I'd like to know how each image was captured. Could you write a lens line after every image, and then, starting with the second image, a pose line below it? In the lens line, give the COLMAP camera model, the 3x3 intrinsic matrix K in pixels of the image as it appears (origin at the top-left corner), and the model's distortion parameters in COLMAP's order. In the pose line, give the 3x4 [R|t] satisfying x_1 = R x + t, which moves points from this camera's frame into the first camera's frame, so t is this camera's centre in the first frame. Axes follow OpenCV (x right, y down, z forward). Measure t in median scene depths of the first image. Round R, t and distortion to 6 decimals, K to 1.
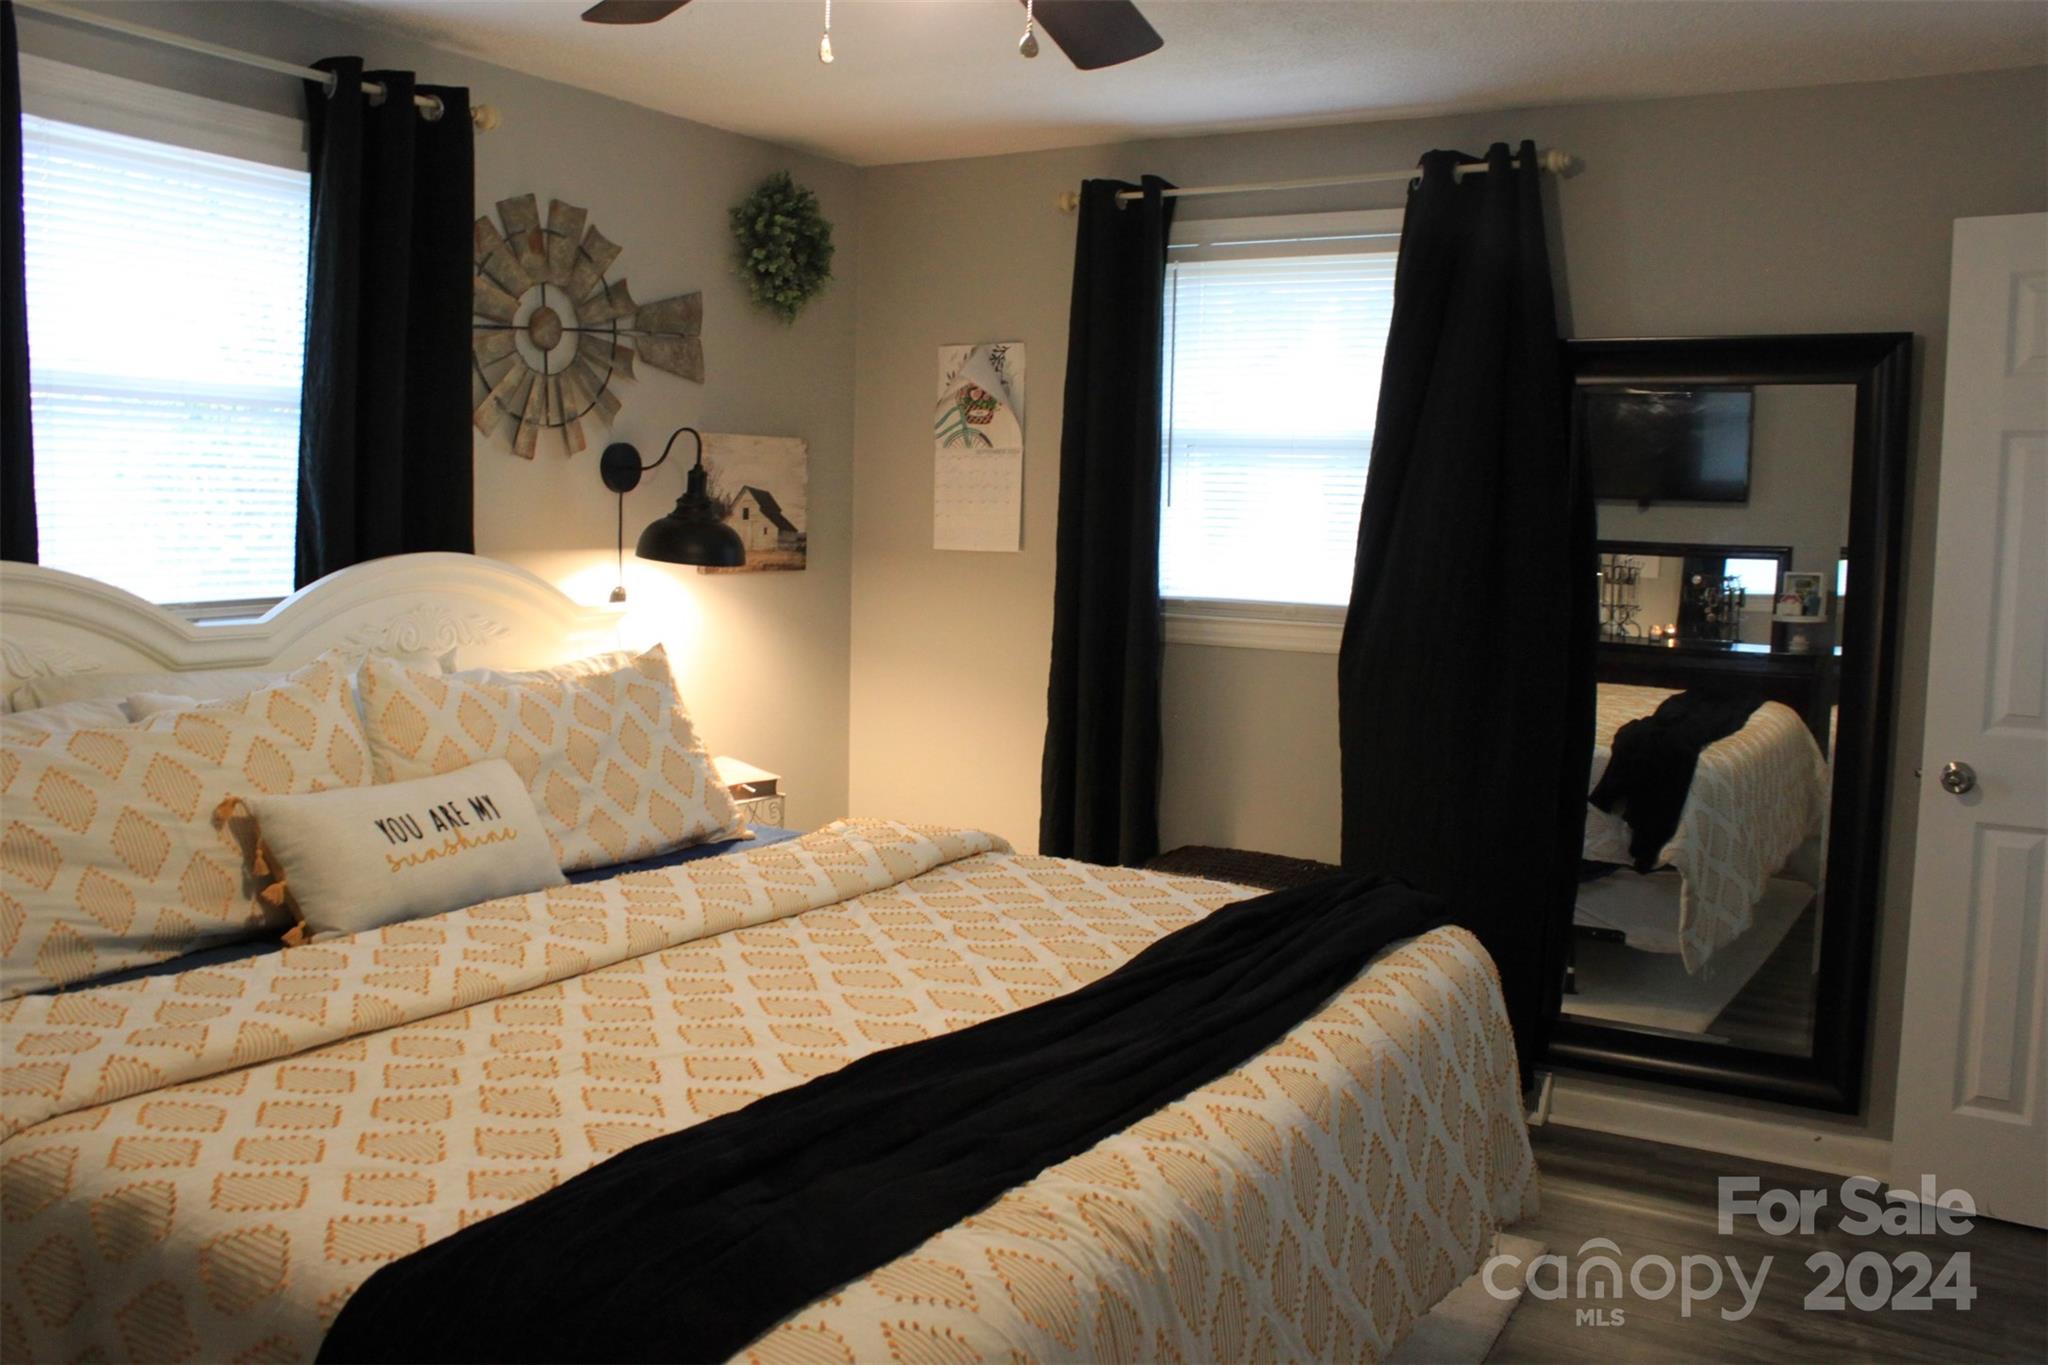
lens RADIAL K [[1710.7, 0, 1008.8], [0, 1710.7, 678.9], [0, 0, 1]] dist [-0.176457, 0.165454]
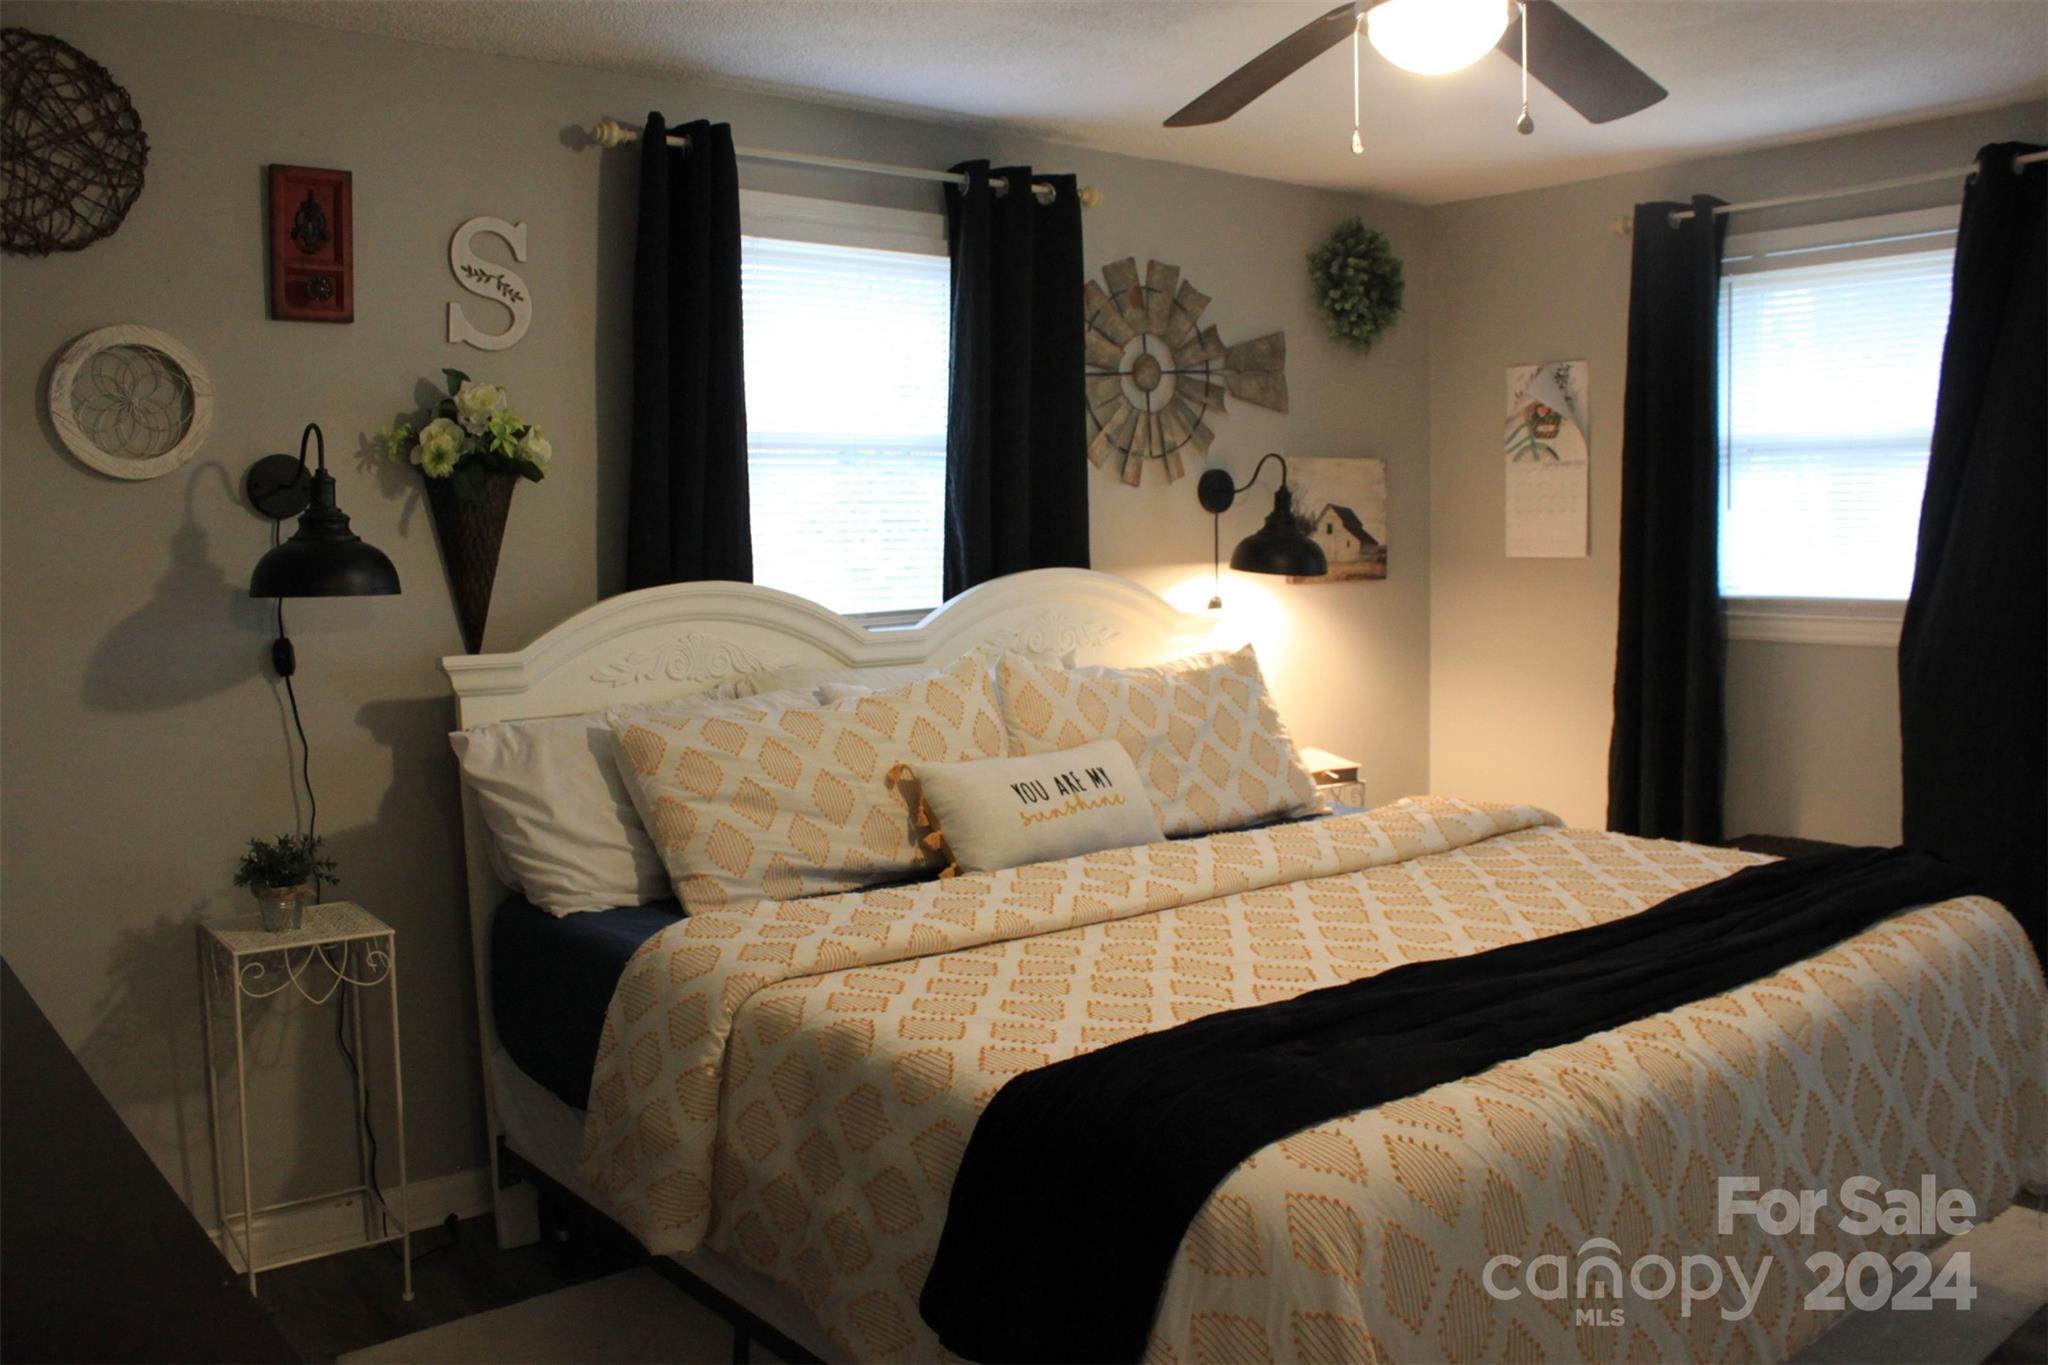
lens RADIAL K [[1710.7, 0, 1008.8], [0, 1710.7, 678.9], [0, 0, 1]] dist [-0.176457, 0.165454]
pose [[0.937011, -0.008791, -0.349190, 0.055131], [0.004277, 0.999897, -0.013695, 0.023002], [0.349275, 0.011339, 0.936952, -0.167912]]
